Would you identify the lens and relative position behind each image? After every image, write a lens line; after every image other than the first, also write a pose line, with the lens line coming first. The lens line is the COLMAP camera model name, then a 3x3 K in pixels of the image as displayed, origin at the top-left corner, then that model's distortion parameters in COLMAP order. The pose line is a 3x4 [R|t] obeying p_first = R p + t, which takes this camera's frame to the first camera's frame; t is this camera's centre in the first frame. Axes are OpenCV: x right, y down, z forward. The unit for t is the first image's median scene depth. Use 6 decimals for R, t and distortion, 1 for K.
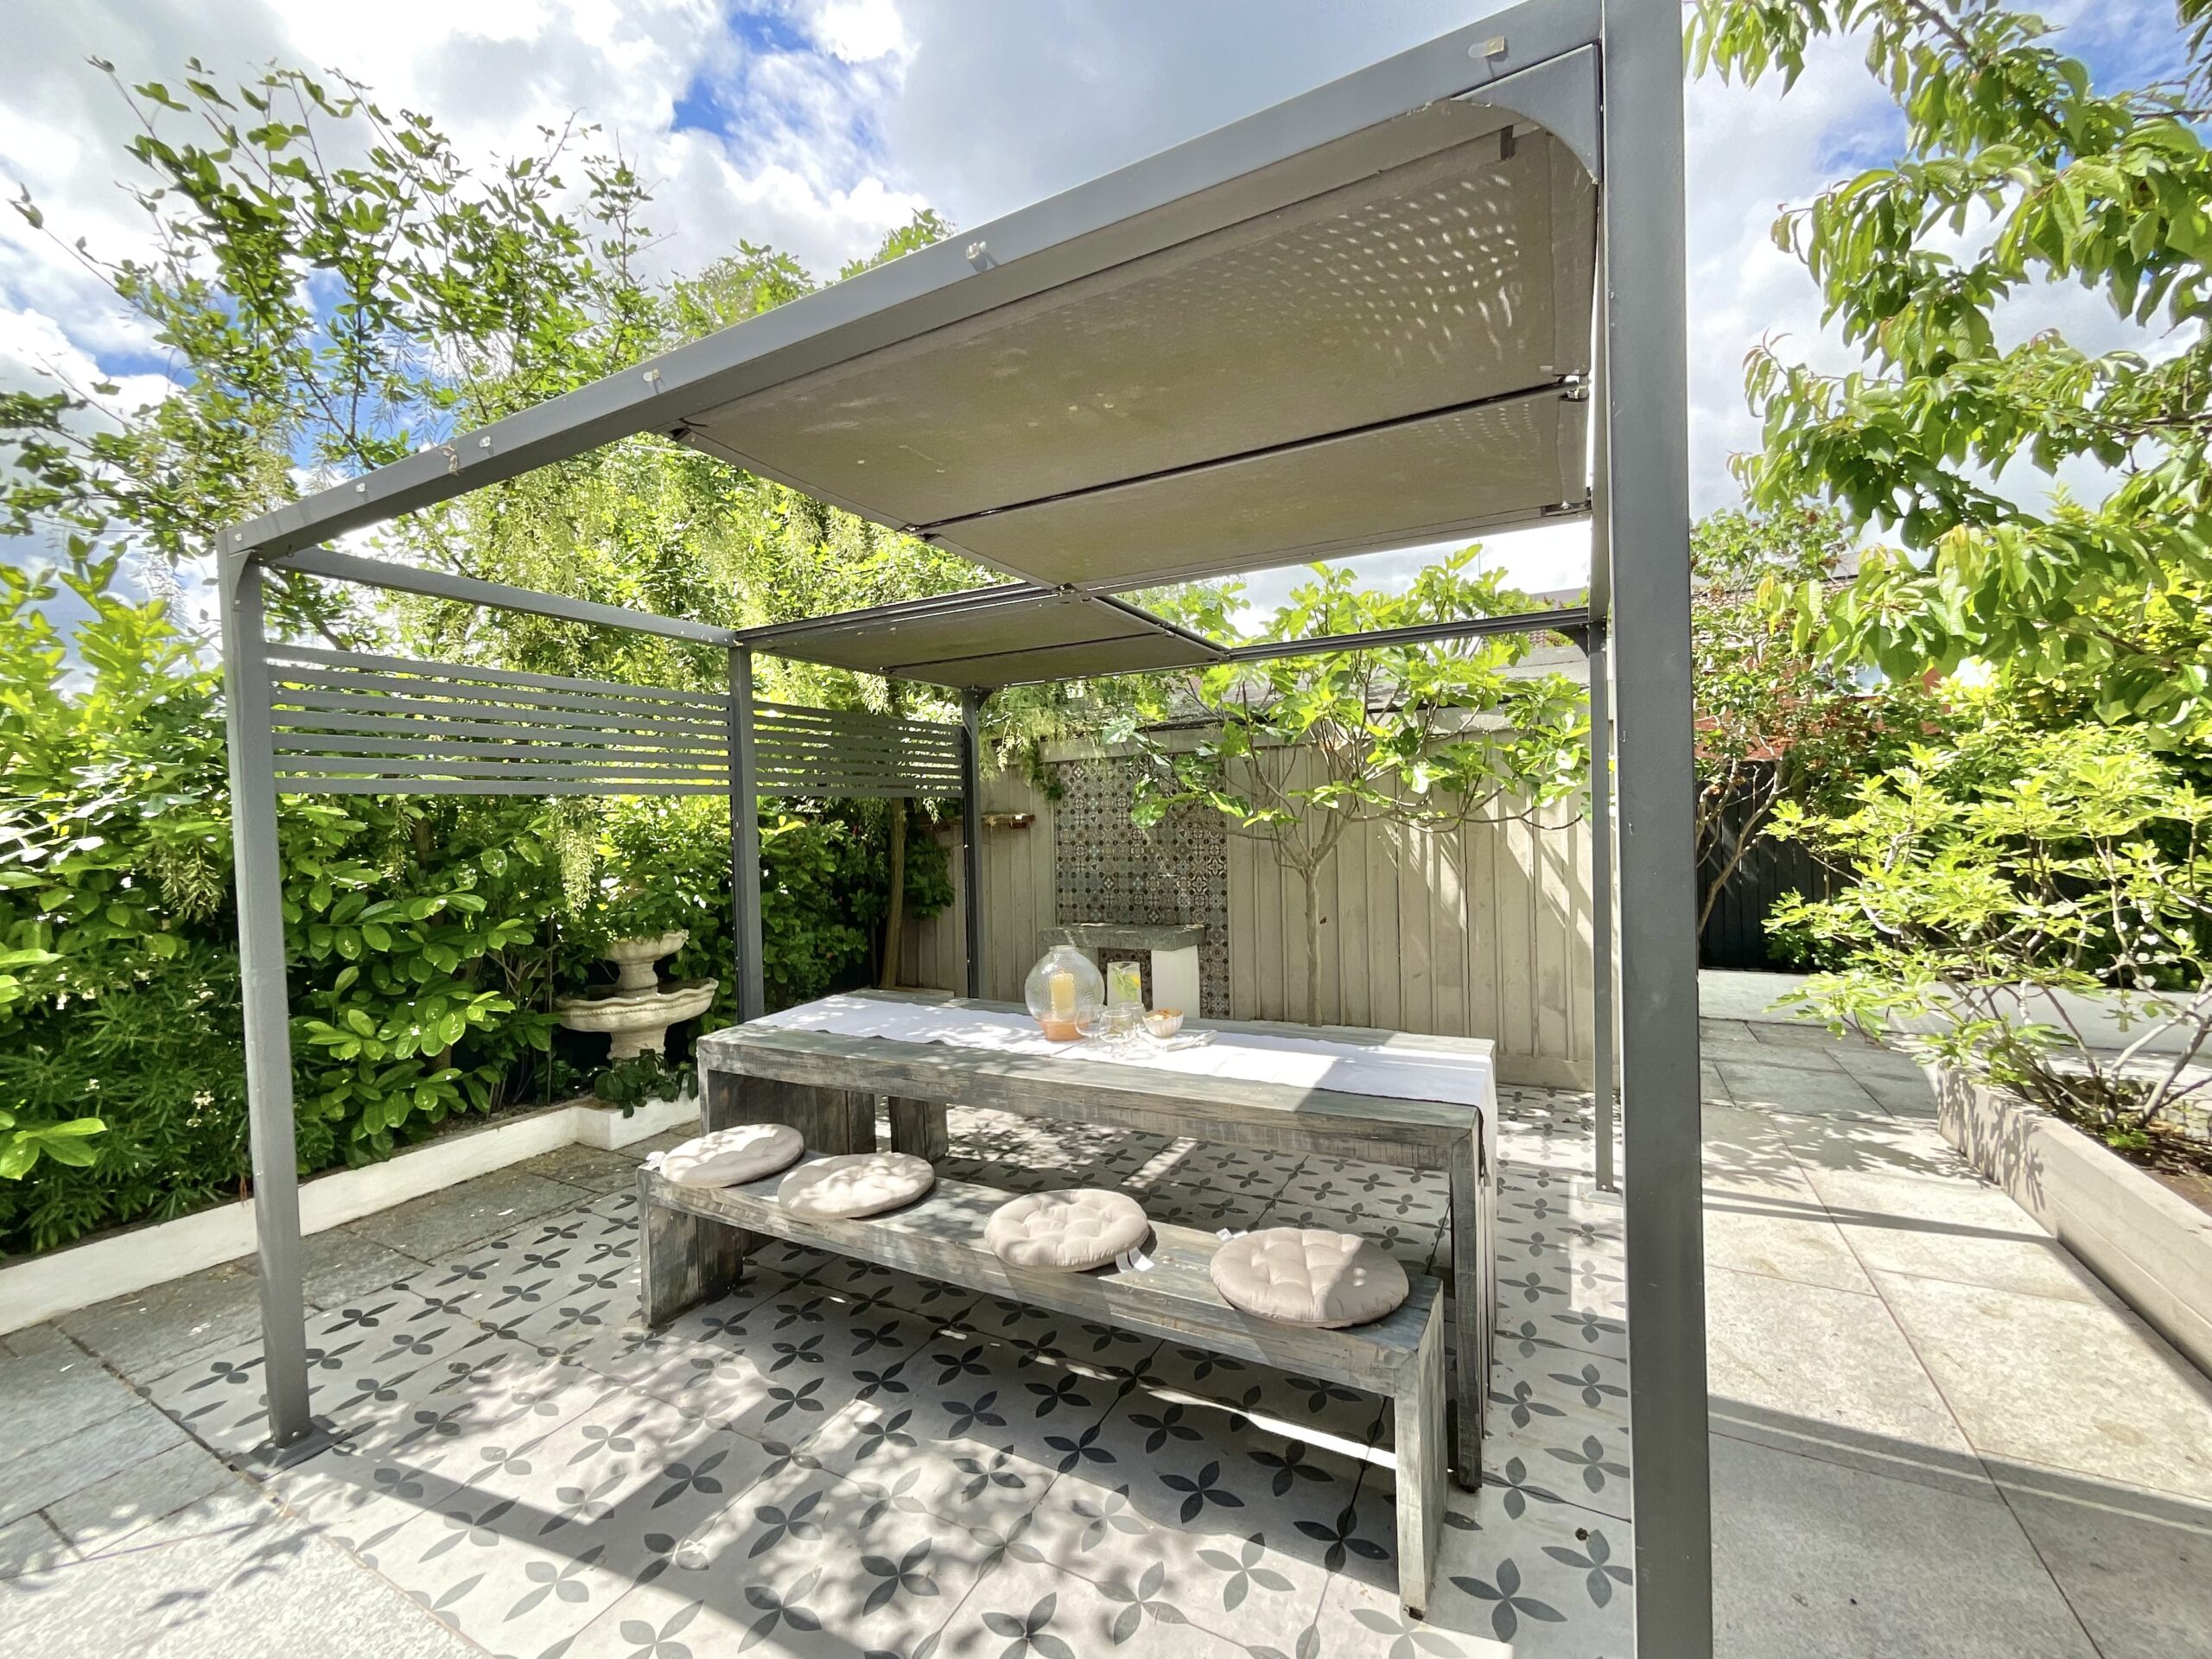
lens RADIAL K [[897.6, 0, 1103.4], [0, 897.6, 831.9], [0, 0, 1]] dist [-0.002168, 0.002357]
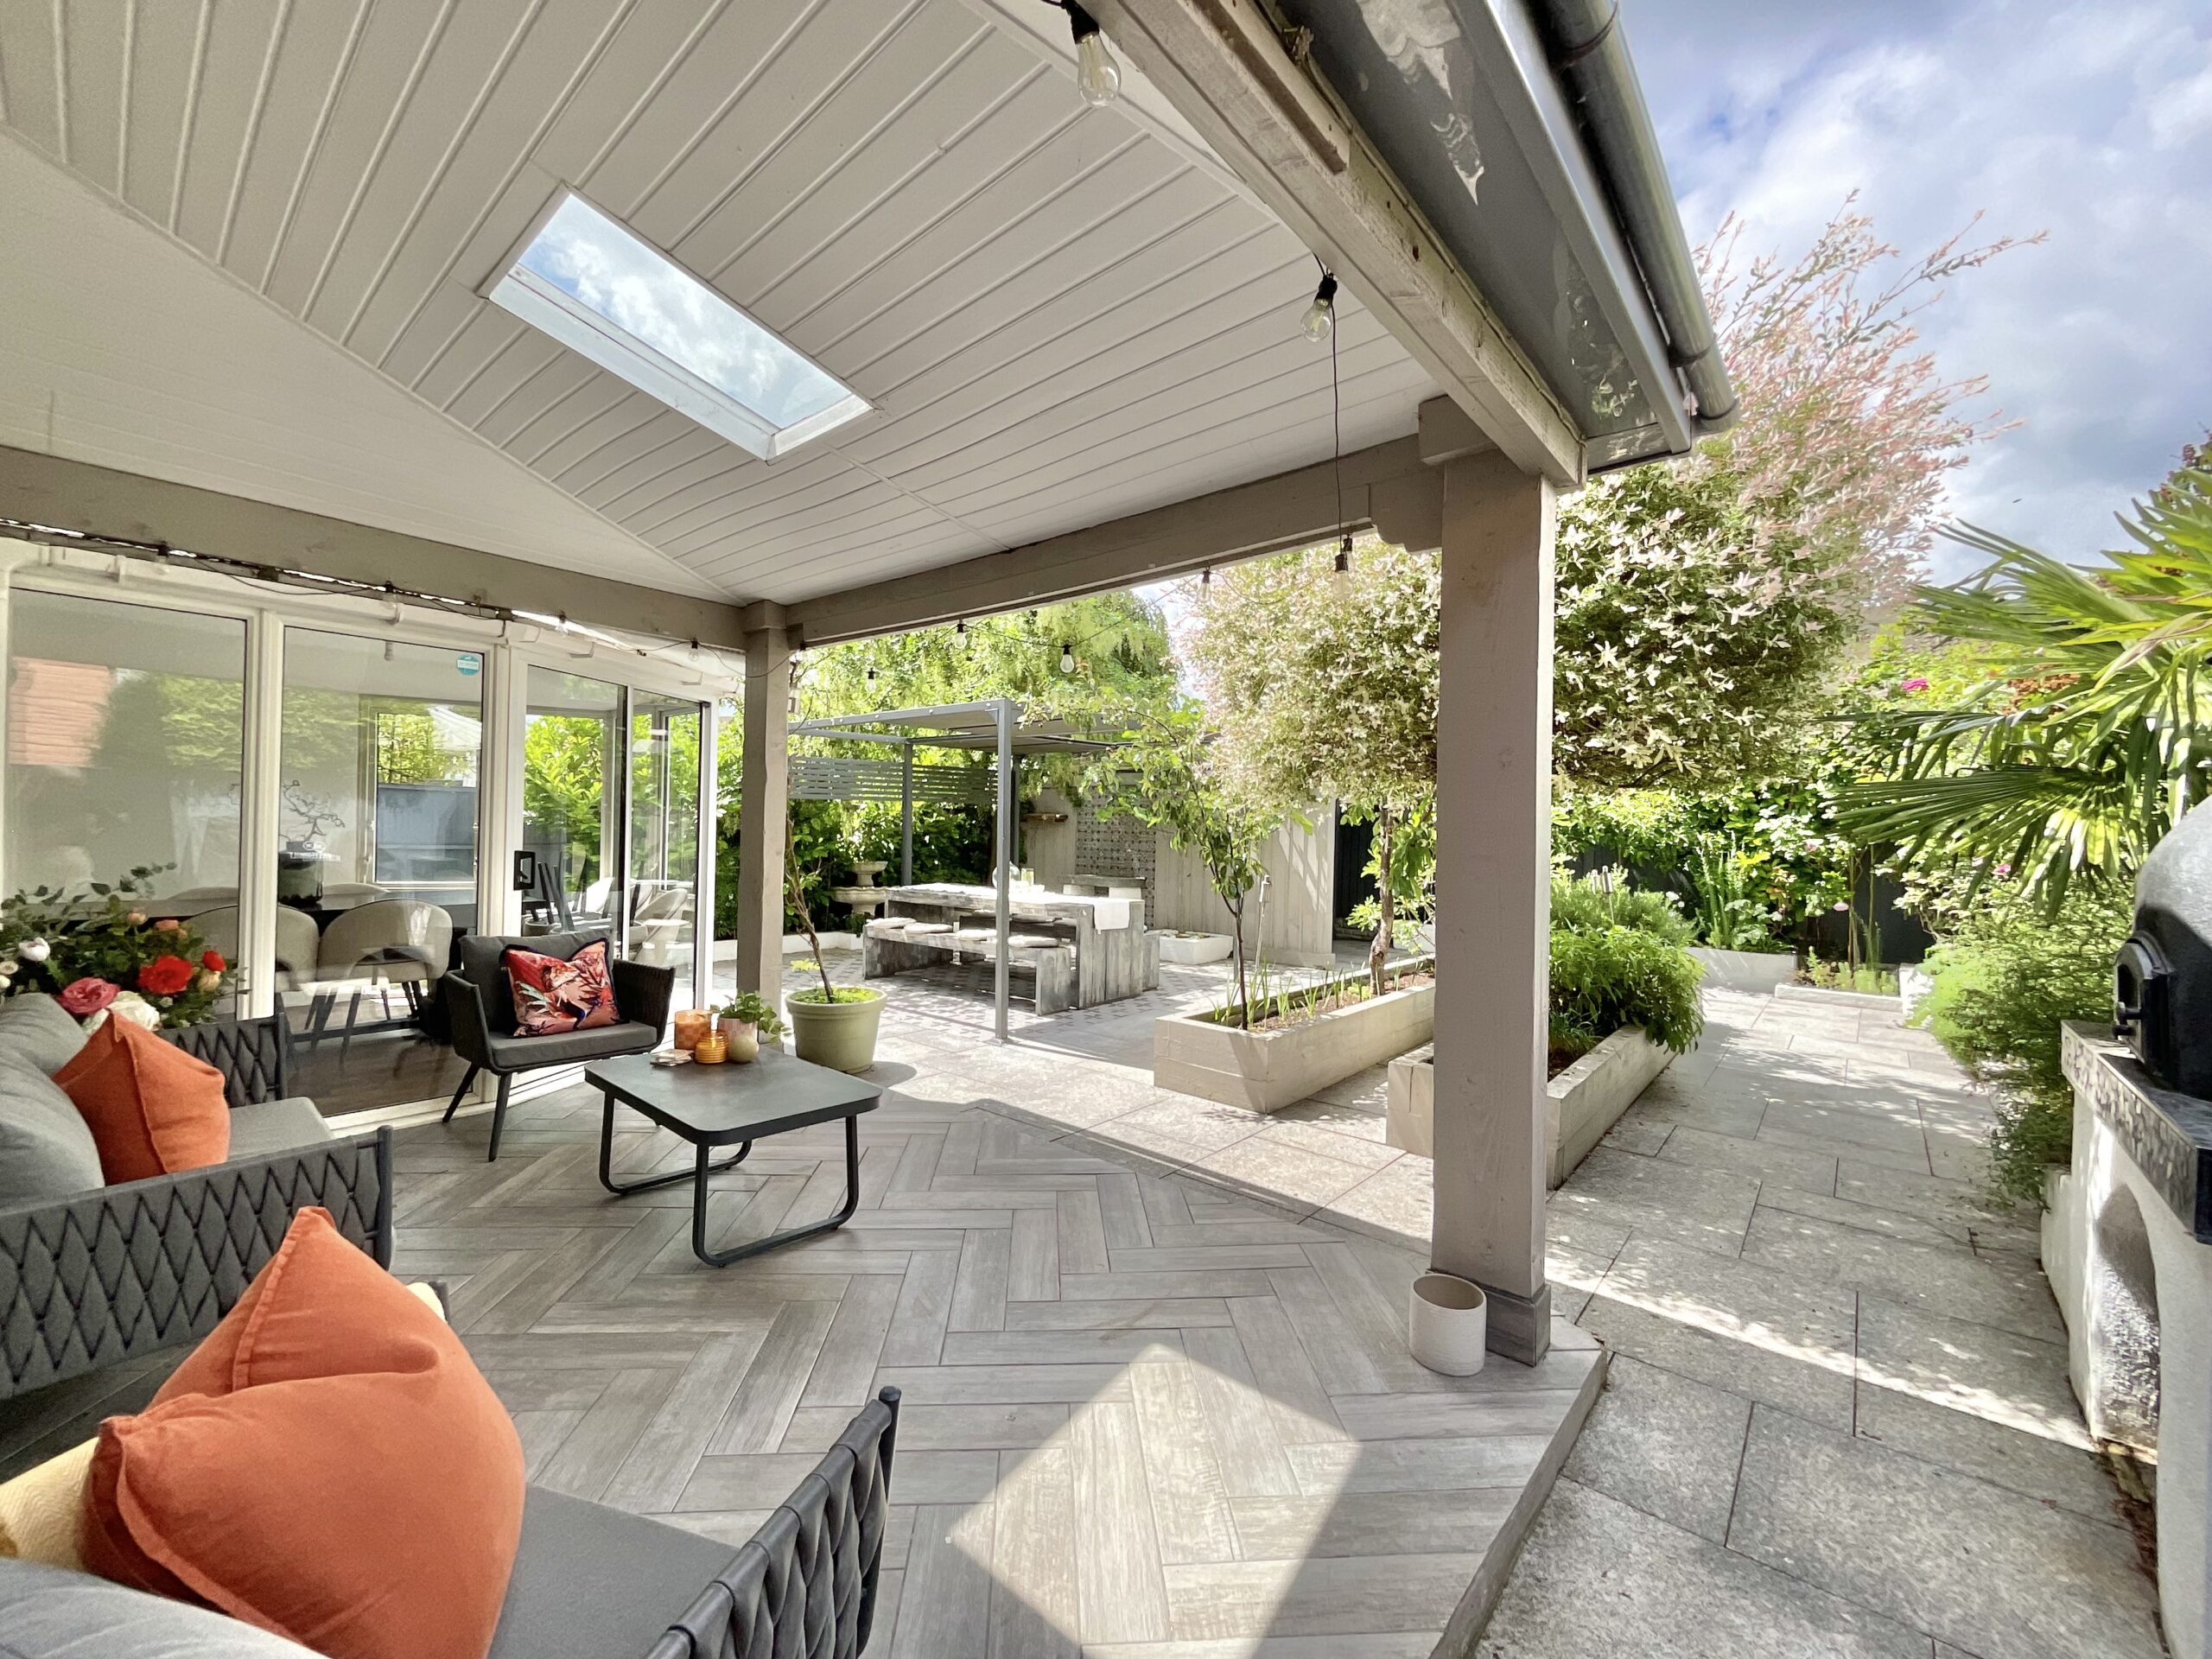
lens RADIAL K [[897.6, 0, 1090.8], [0, 897.6, 832.6], [0, 0, 1]] dist [-0.002168, 0.002357]
pose [[0.972757, 0.046744, -0.227065, 0.720091], [-0.046502, 0.998898, 0.006417, 0.005729], [0.227115, 0.004317, 0.973858, -1.423902]]
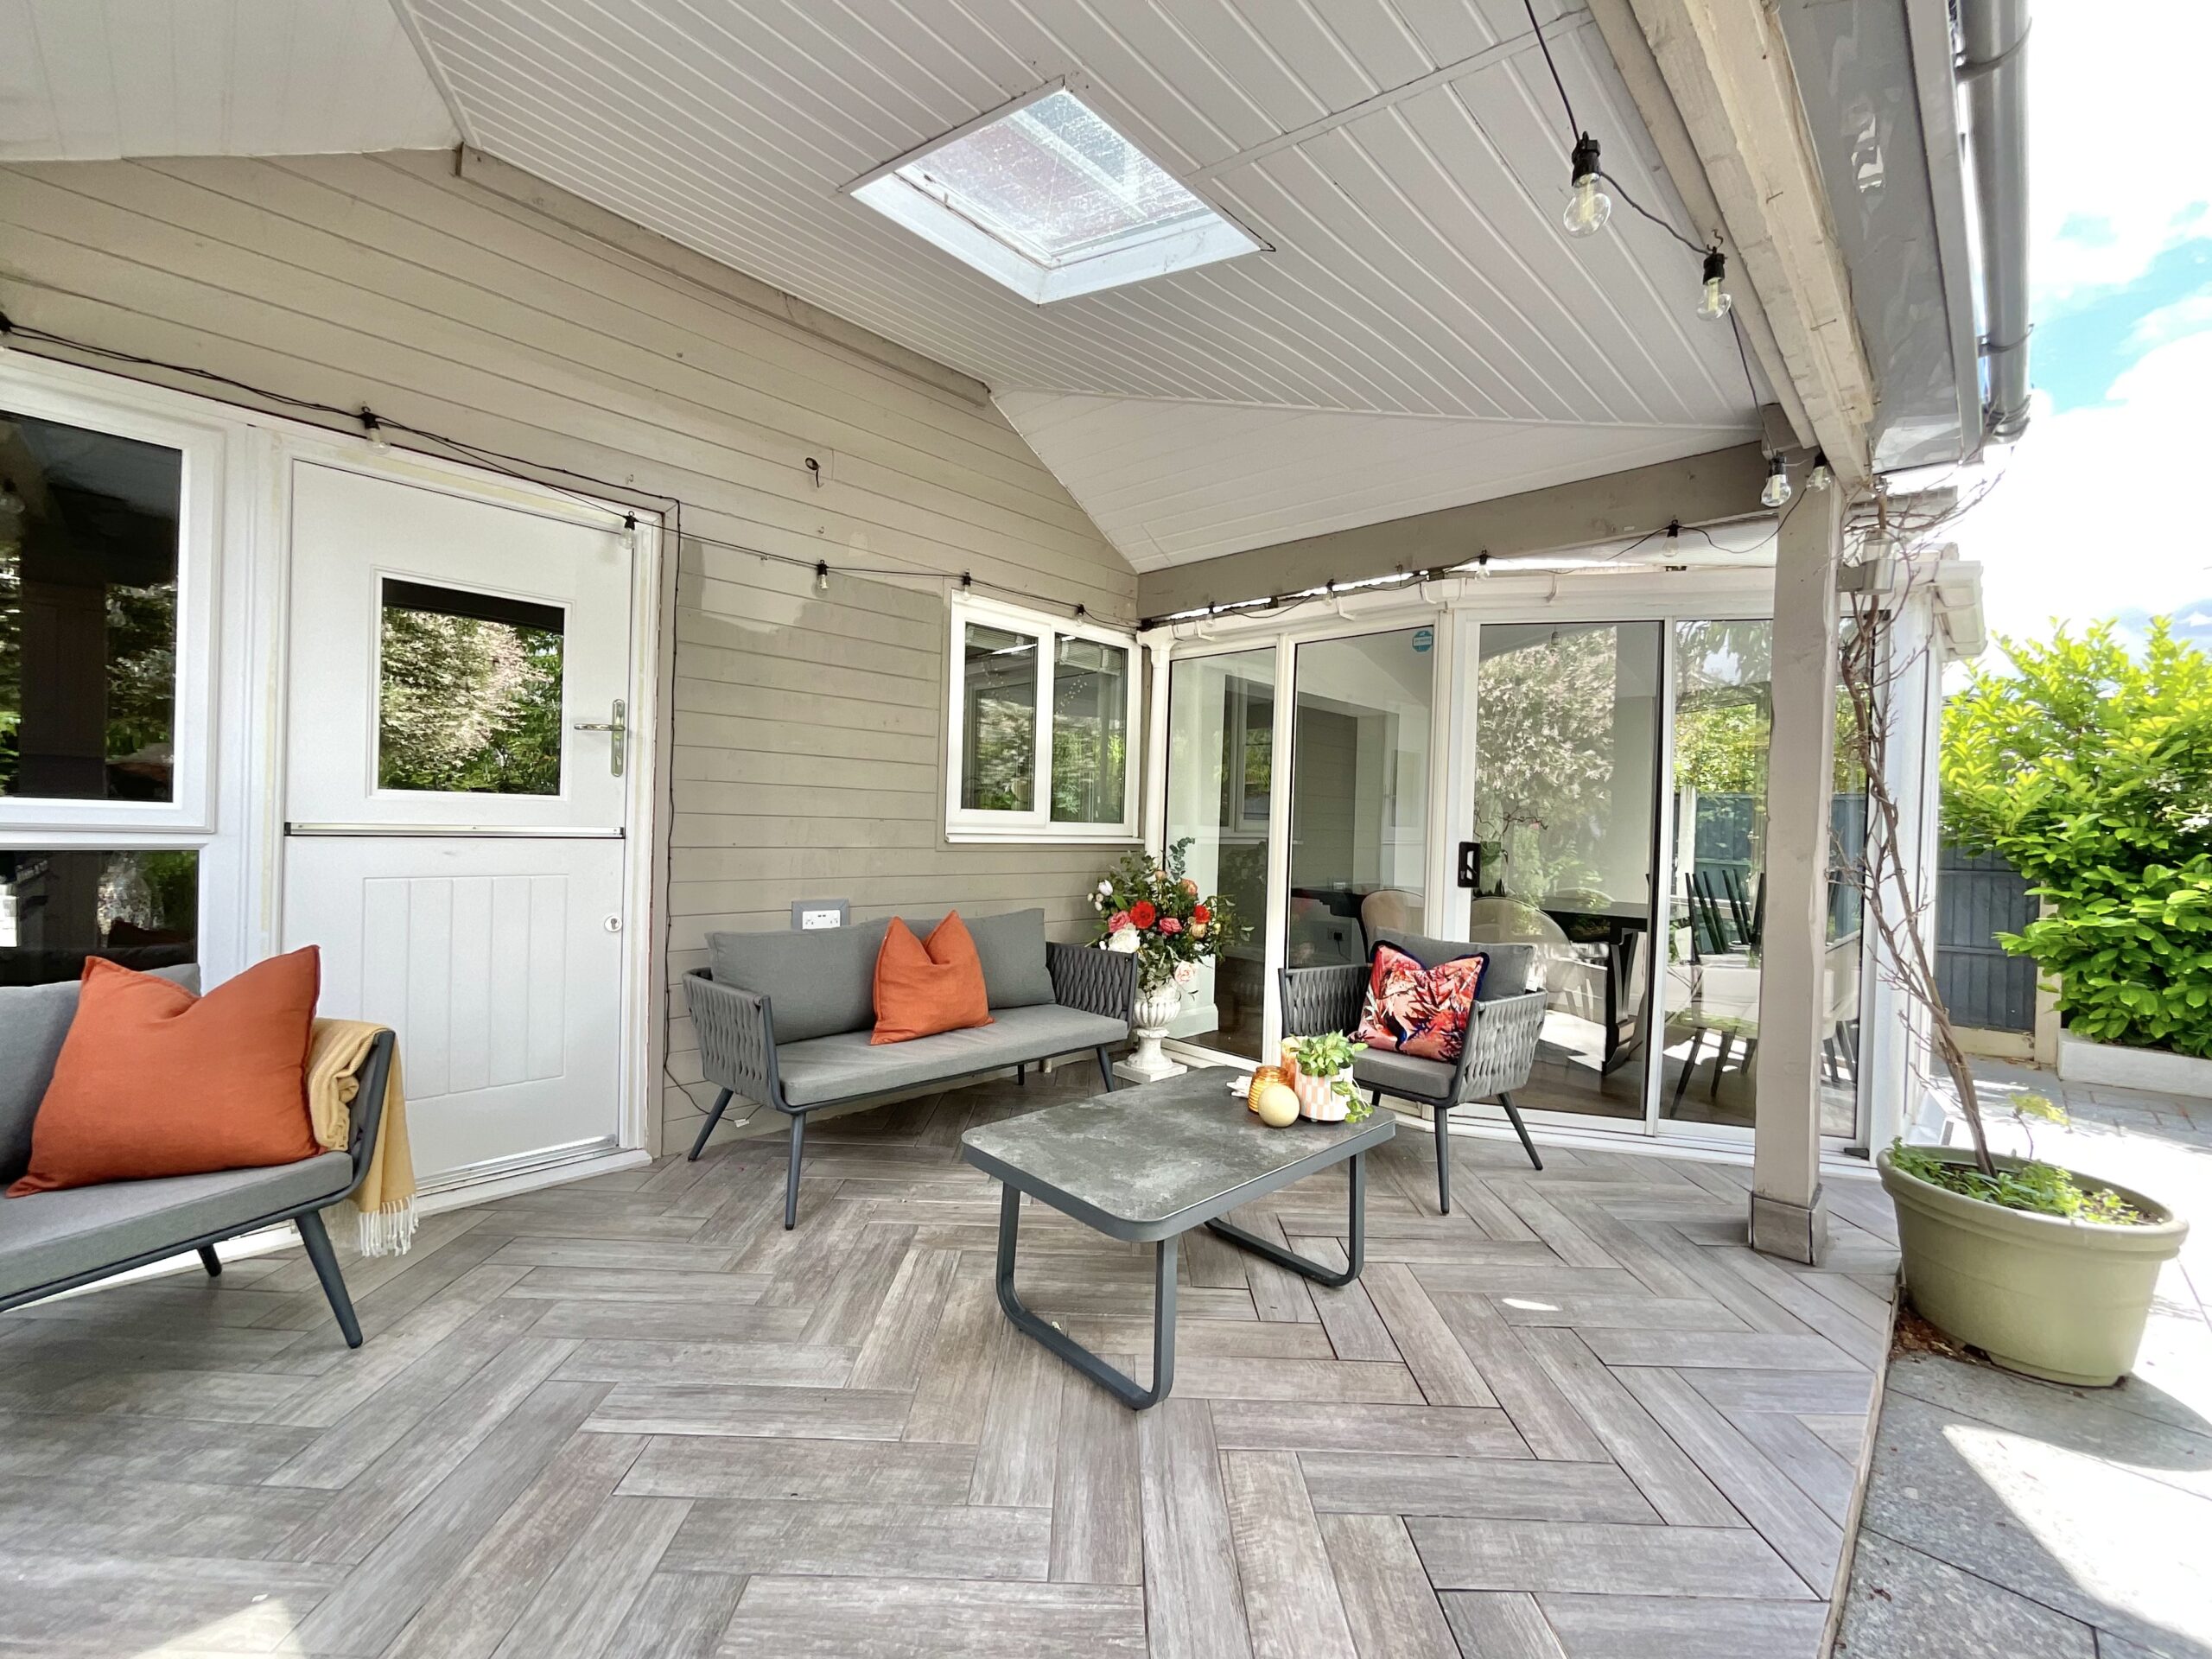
lens RADIAL K [[897.6, 0, 1118.7], [0, 897.6, 828.3], [0, 0, 1]] dist [-0.002168, 0.002357]
pose [[-0.276020, 0.019467, -0.960955, 0.816279], [-0.029627, 0.999147, 0.028751, 0.040467], [0.960695, 0.036406, -0.275208, -0.500017]]
